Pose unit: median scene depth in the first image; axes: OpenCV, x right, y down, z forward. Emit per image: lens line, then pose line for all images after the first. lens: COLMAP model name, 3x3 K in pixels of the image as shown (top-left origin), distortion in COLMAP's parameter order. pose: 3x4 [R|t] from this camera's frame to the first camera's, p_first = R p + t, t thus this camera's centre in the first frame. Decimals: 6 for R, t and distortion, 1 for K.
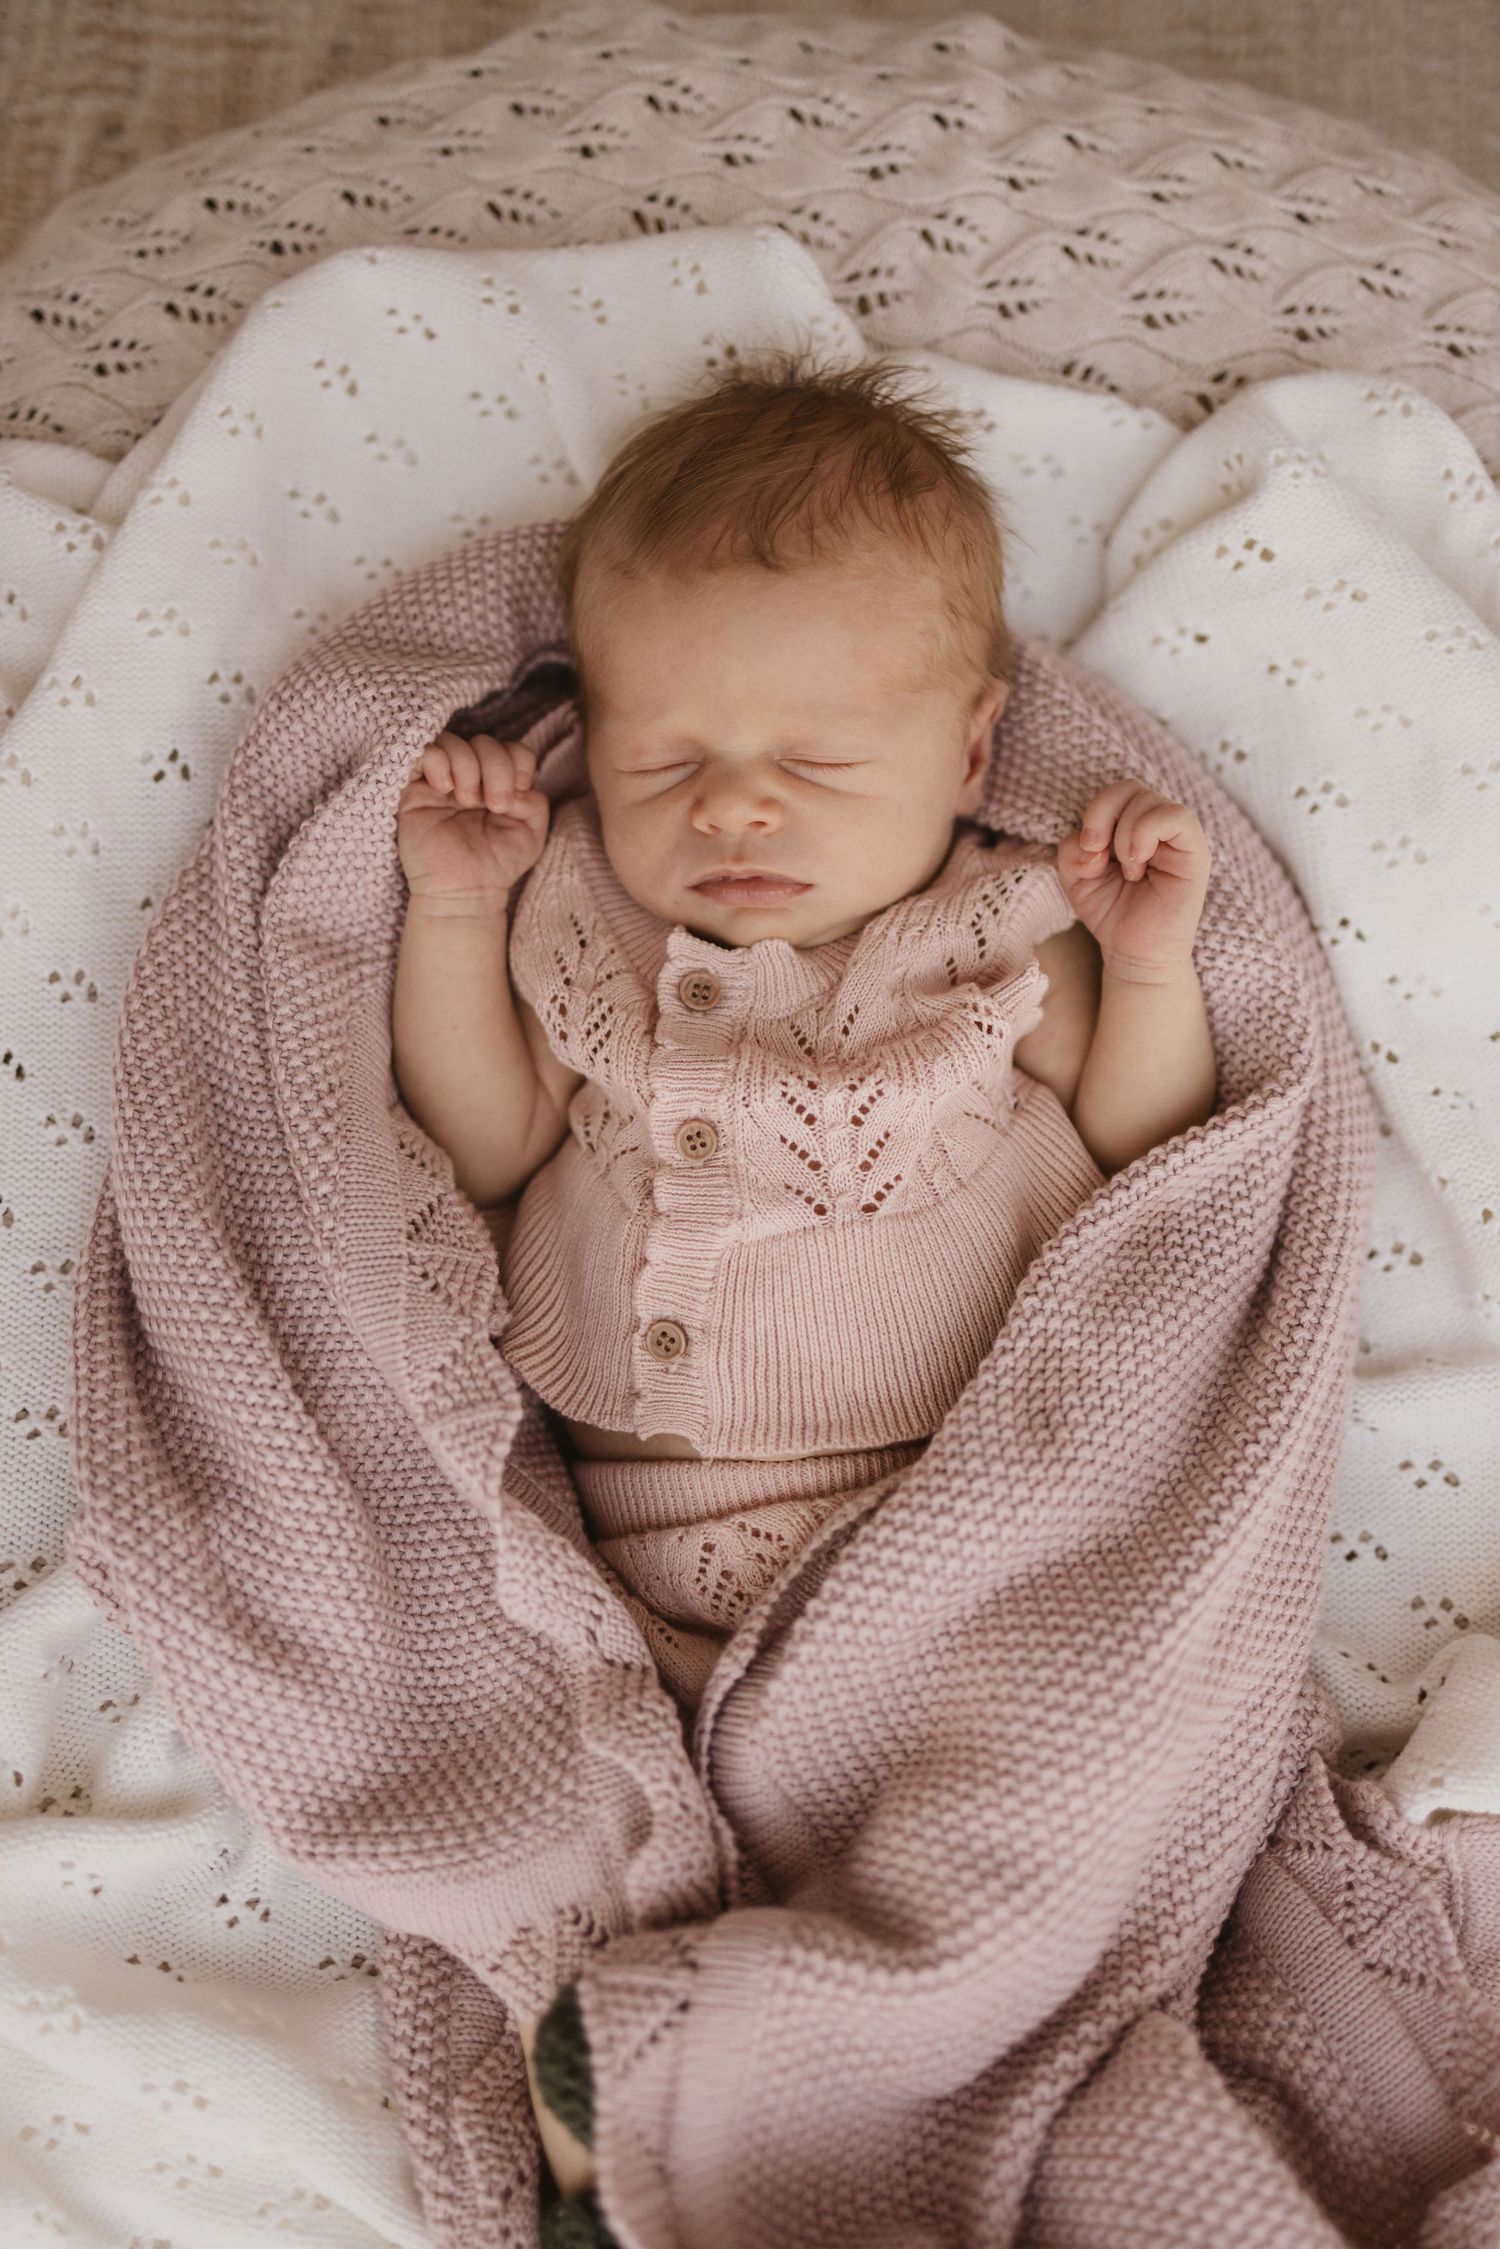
lens RADIAL K [[2256.4, 0, 815.3], [0, 2256.4, 1127.3], [0, 0, 1]] dist [0.007935, -0.013858]
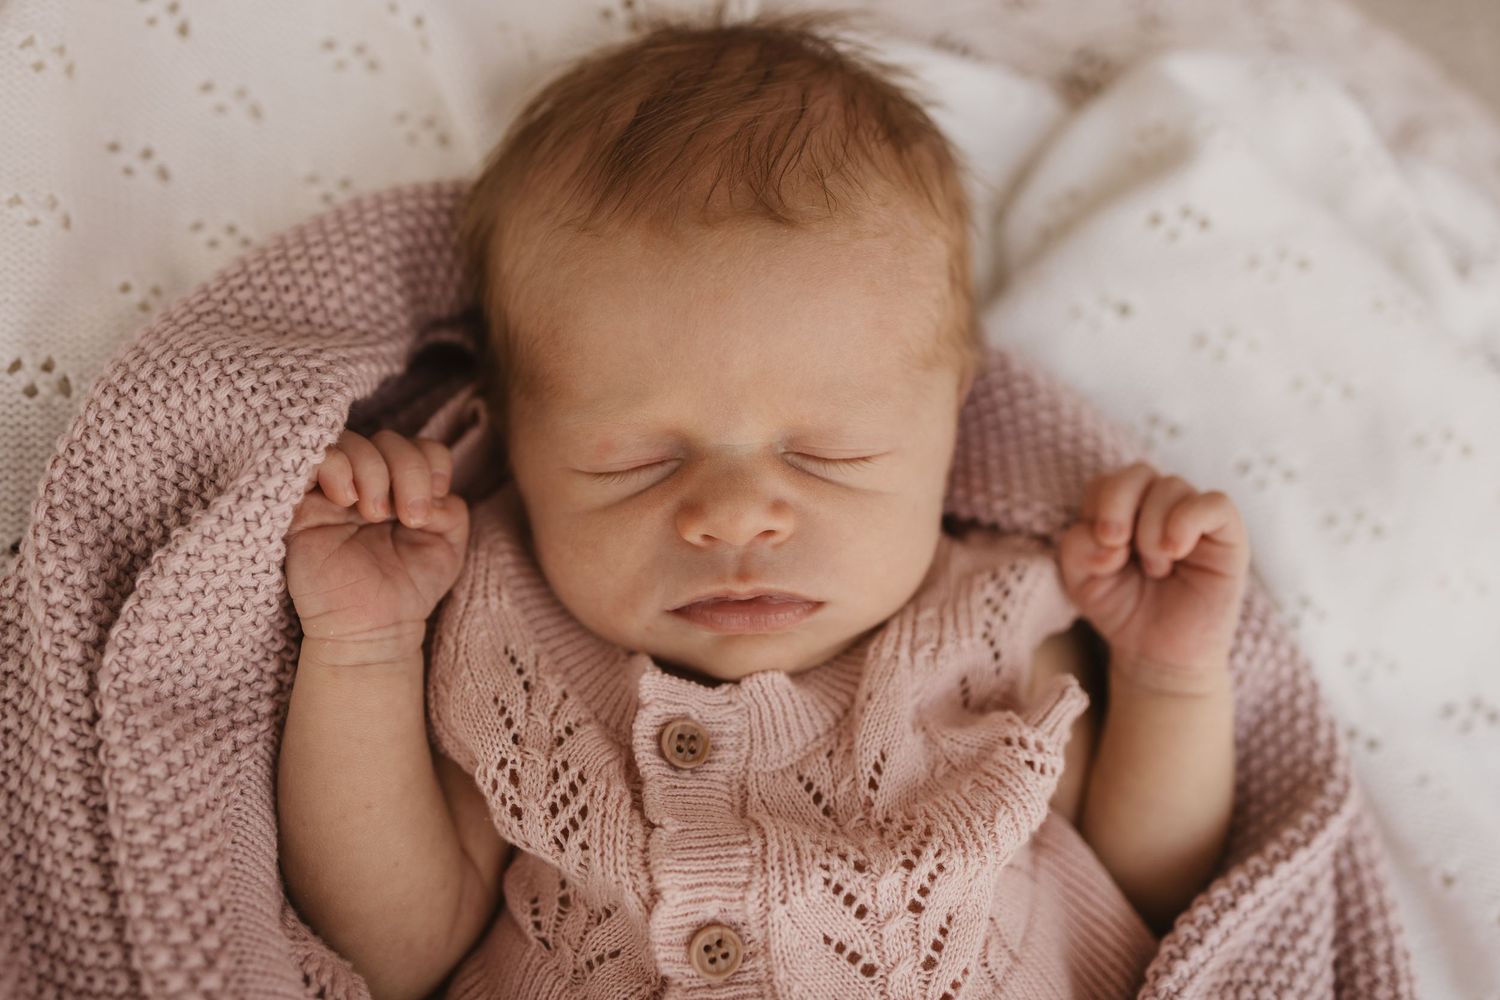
lens RADIAL K [[1537.2, 0, 750.0], [0, 1537.2, 500.0], [0, 0, 1]] dist [0.016411, 0.031072]
pose [[0.975752, -0.033858, 0.216247, -0.144049], [0.055249, 0.994071, -0.093652, -0.093214], [-0.211794, 0.103328, 0.971837, 0.453814]]
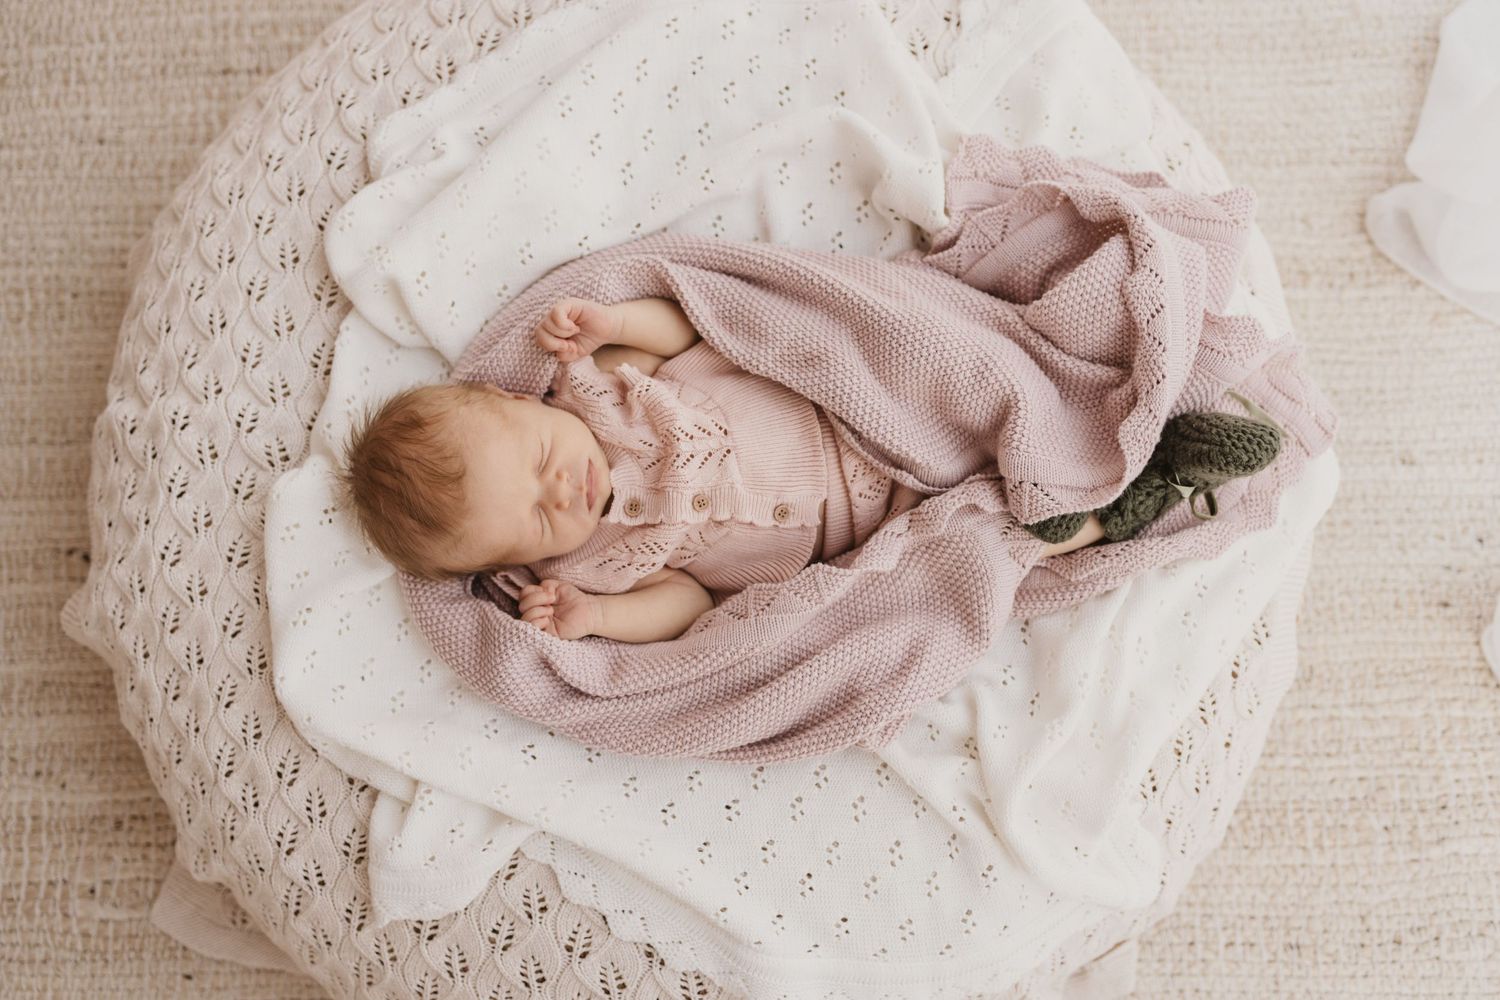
lens RADIAL K [[1505.0, 0, 748.2], [0, 1505.0, 425.1], [0, 0, 1]] dist [0.007935, -0.013858]
pose [[-0.038347, -0.991546, 0.123956, -0.166083], [0.975000, -0.009957, 0.221980, -0.293686], [-0.218869, 0.129370, 0.967140, -0.575457]]
